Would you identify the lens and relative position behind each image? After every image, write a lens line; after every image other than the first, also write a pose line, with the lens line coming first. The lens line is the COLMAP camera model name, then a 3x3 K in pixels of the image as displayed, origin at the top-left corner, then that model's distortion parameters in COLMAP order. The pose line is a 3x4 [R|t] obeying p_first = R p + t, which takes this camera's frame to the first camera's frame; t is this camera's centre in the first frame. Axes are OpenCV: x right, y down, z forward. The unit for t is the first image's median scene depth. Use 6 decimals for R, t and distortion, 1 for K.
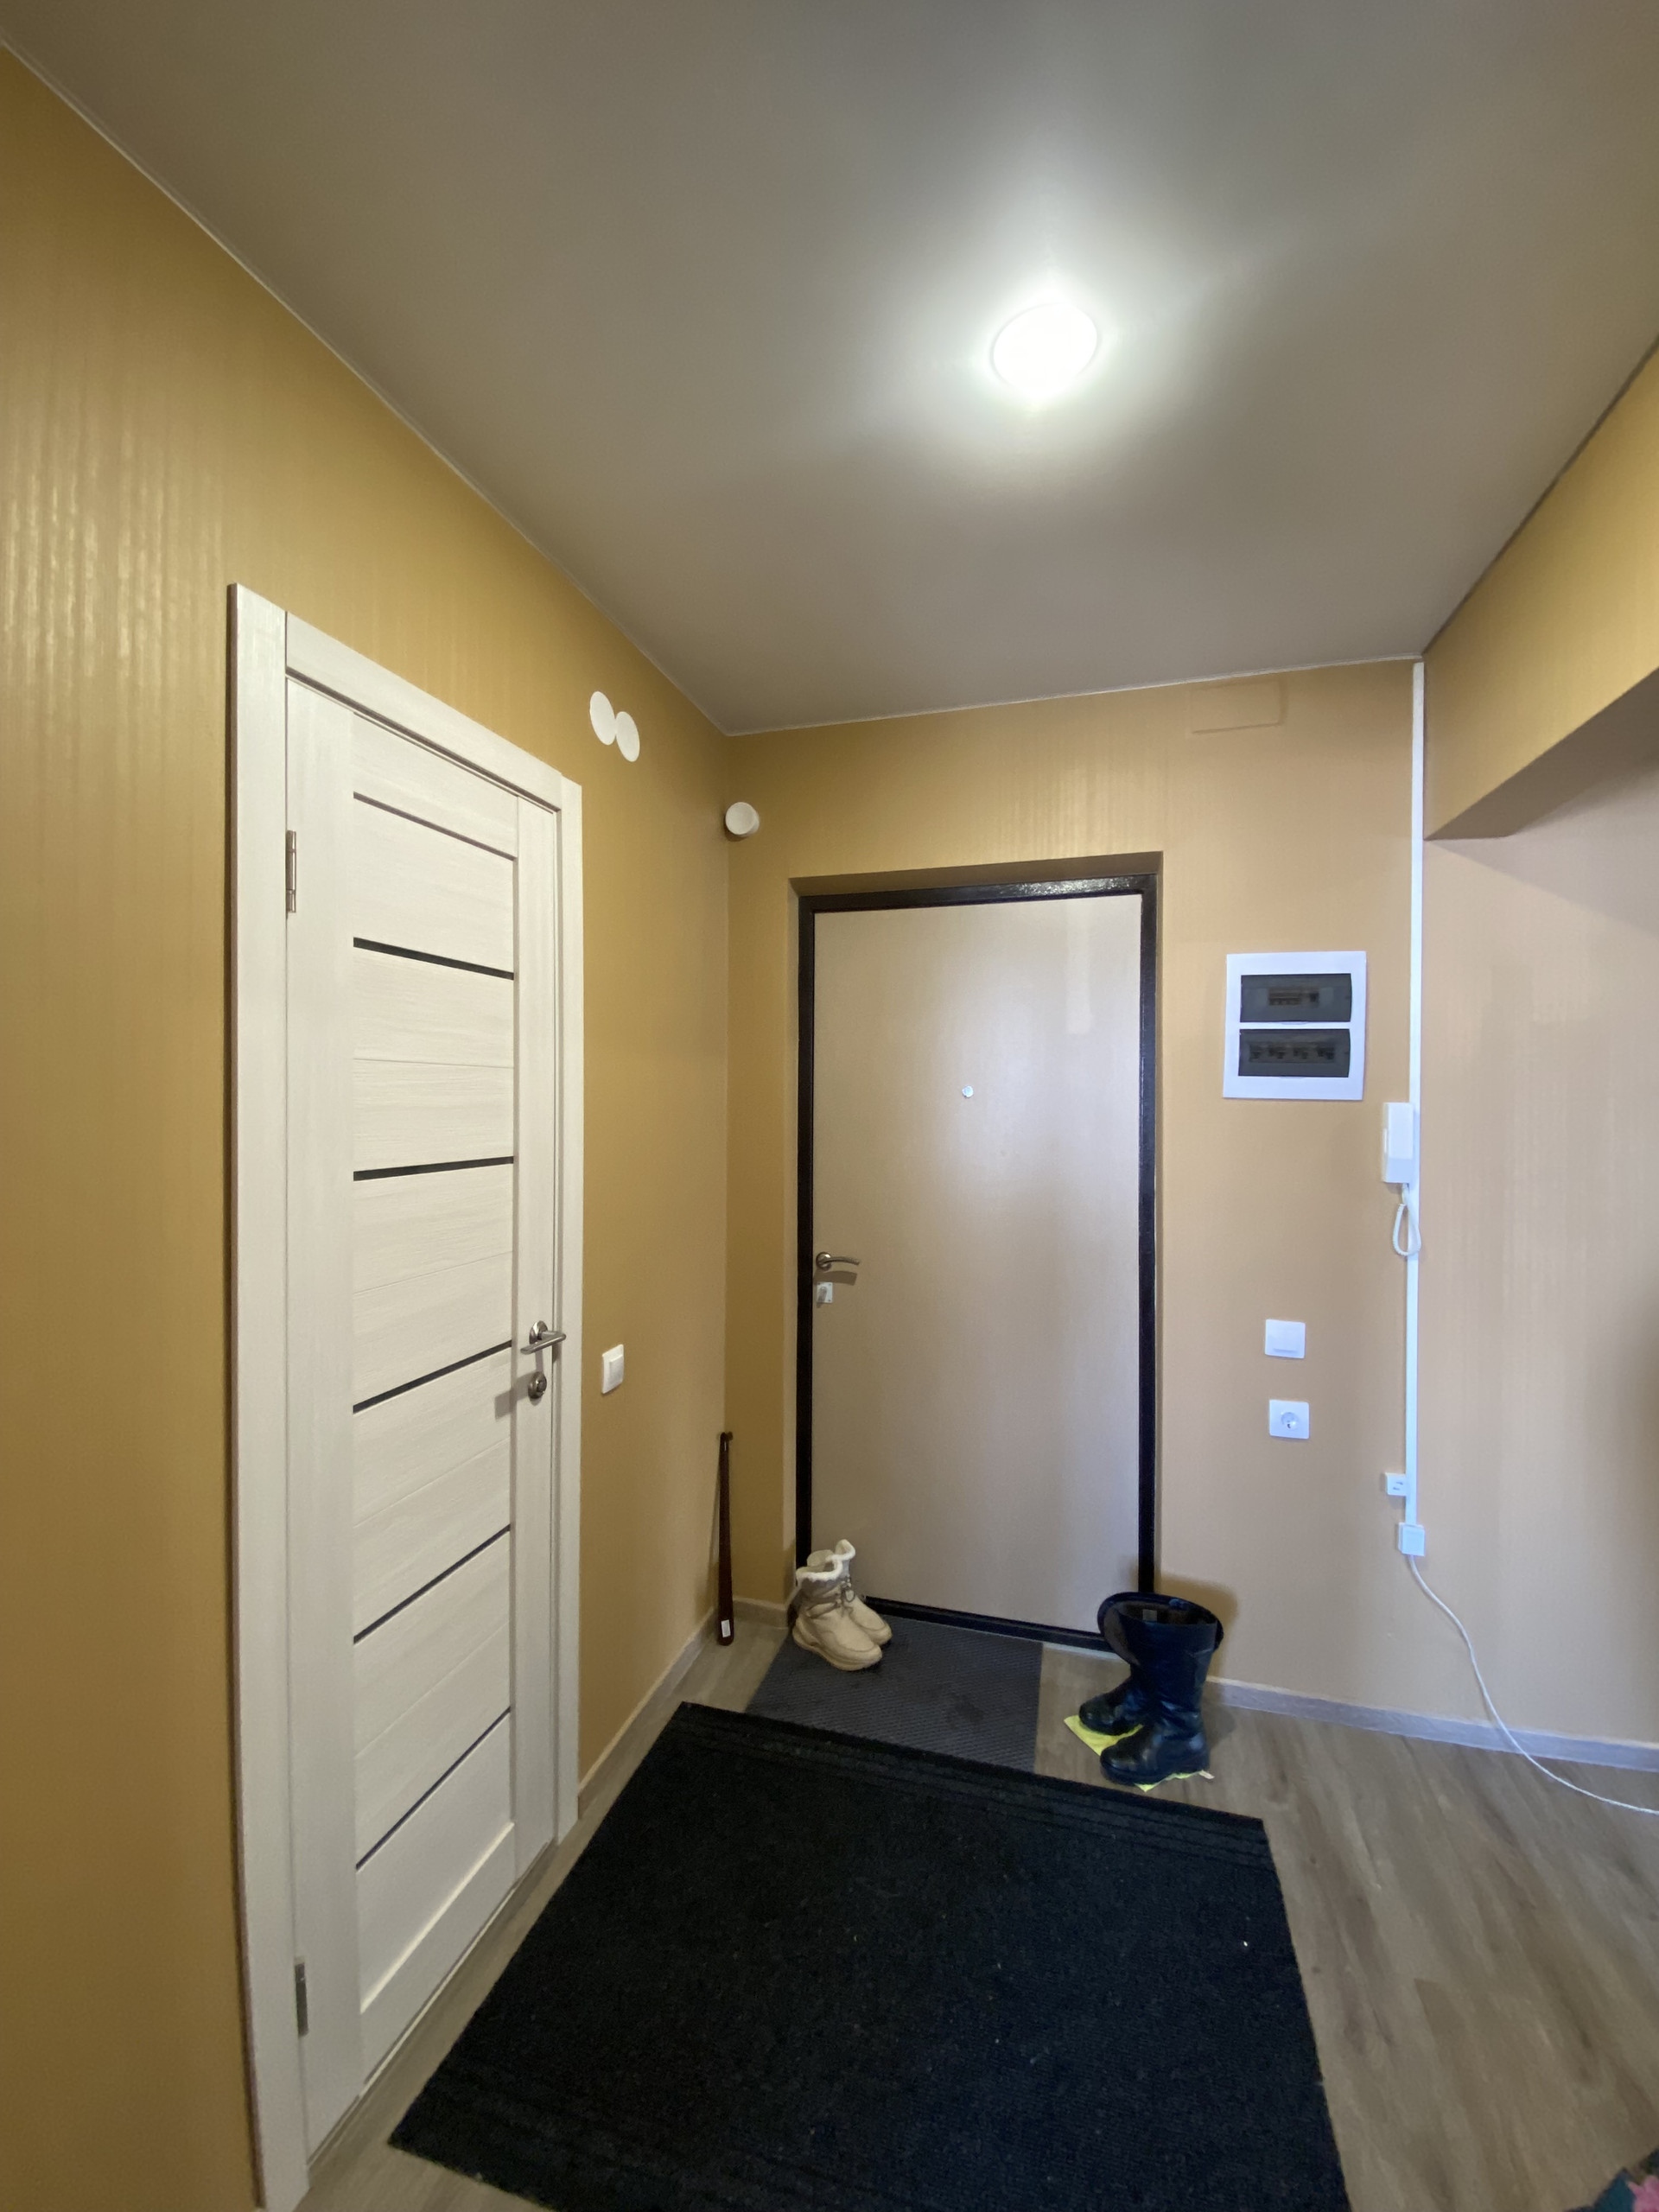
lens RADIAL K [[916.2, 0, 829.5], [0, 916.2, 1106.0], [0, 0, 1]] dist [-0.012981, -0.000185]
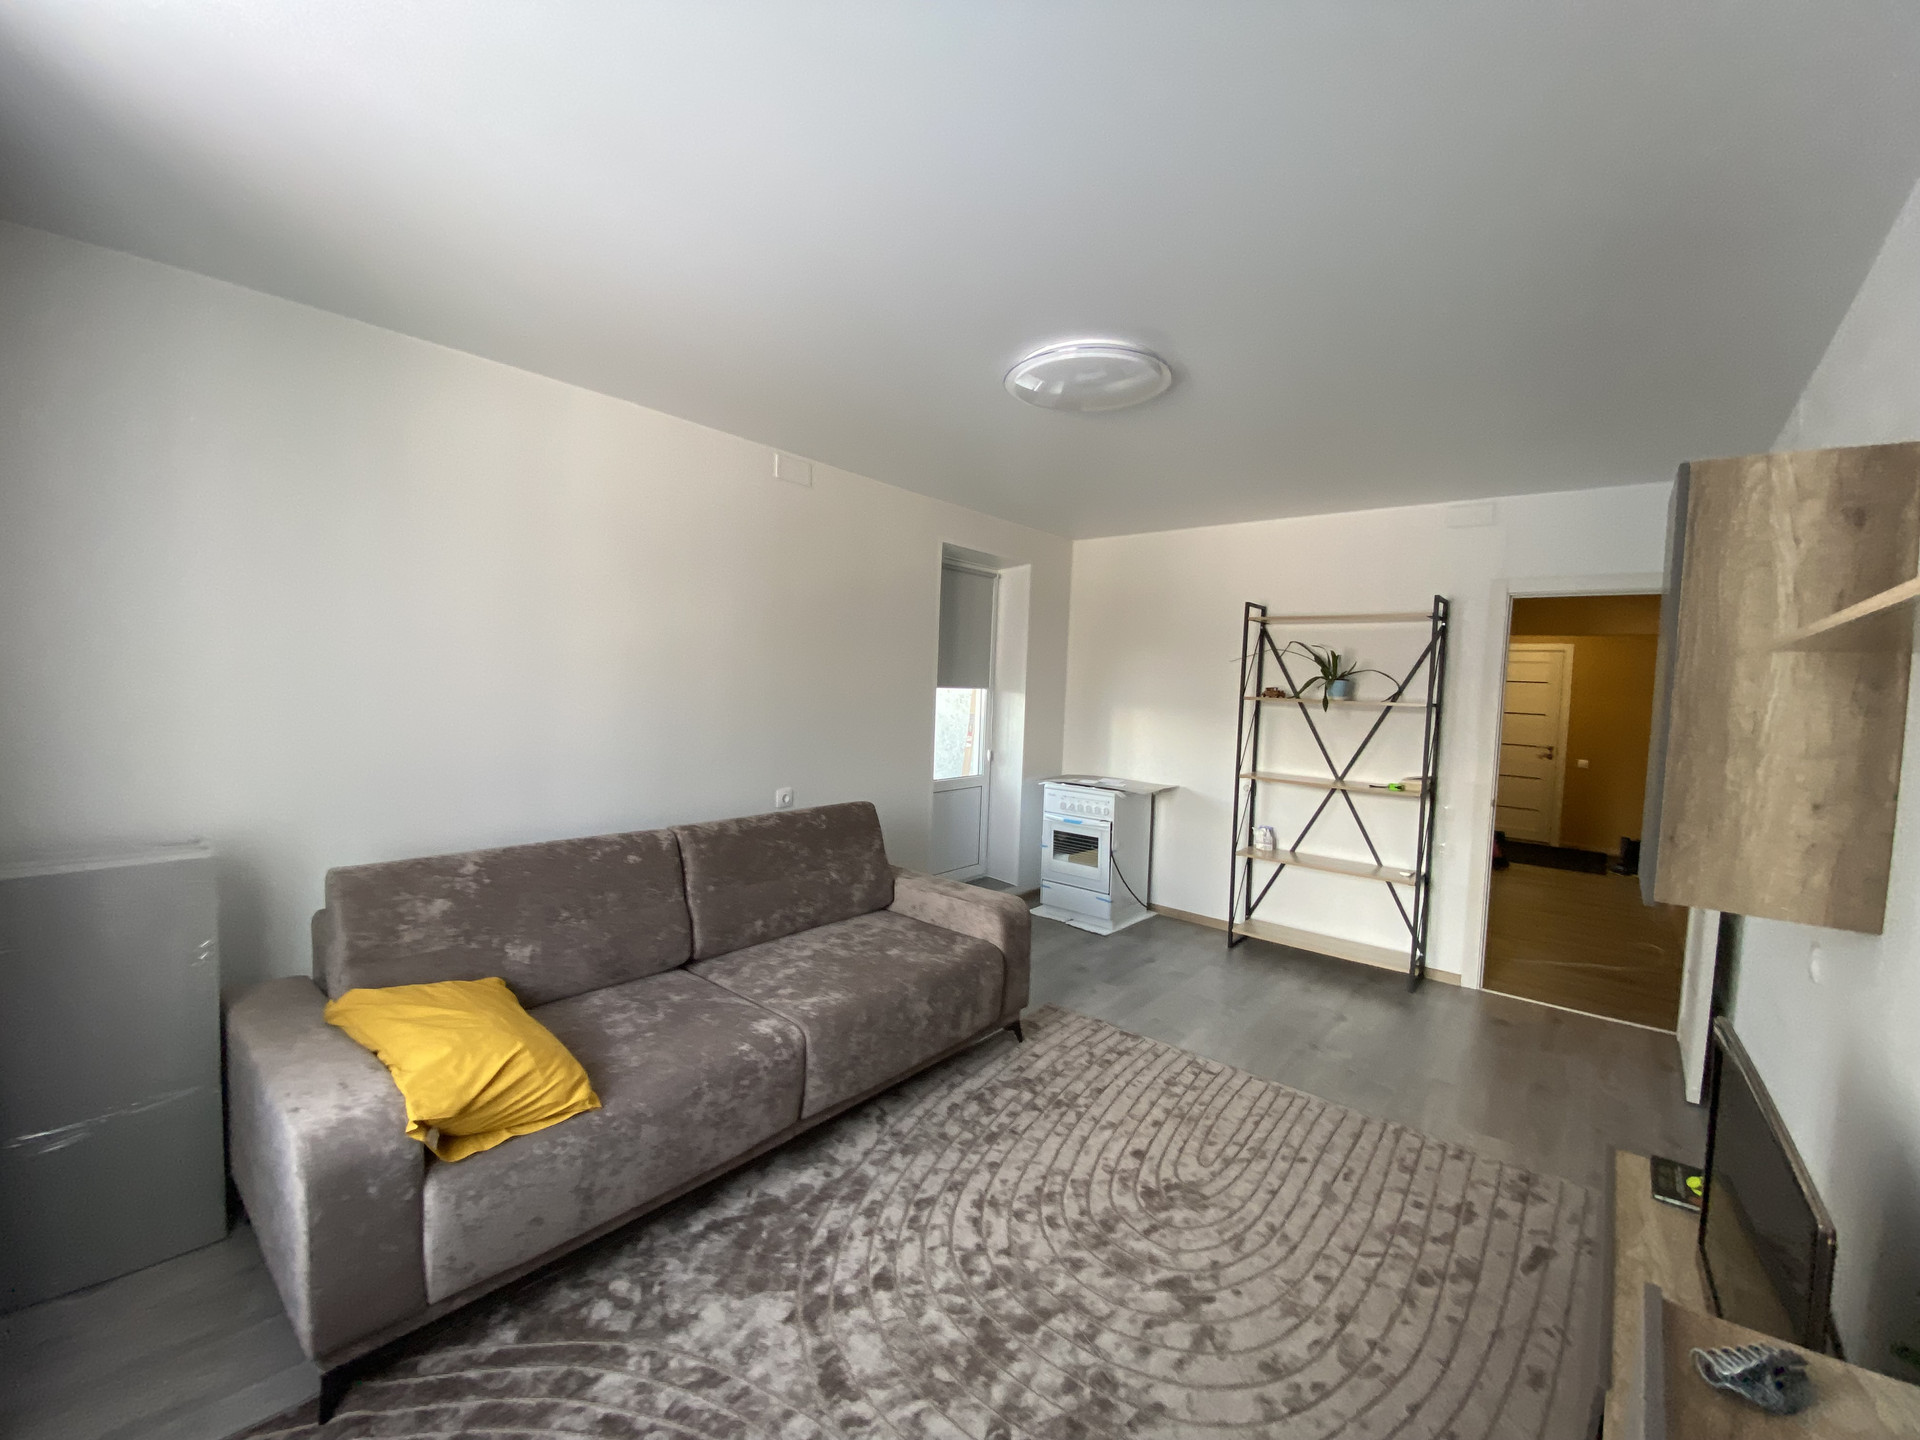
lens RADIAL K [[795.3, 0, 960.0], [0, 795.3, 720.0], [0, 0, 1]] dist [-0.012981, -0.000185]
pose [[-0.416943, 0.032629, -0.908347, 4.803703], [-0.046062, 0.997313, 0.056968, -0.020761], [0.907765, 0.065593, -0.414319, -0.245403]]
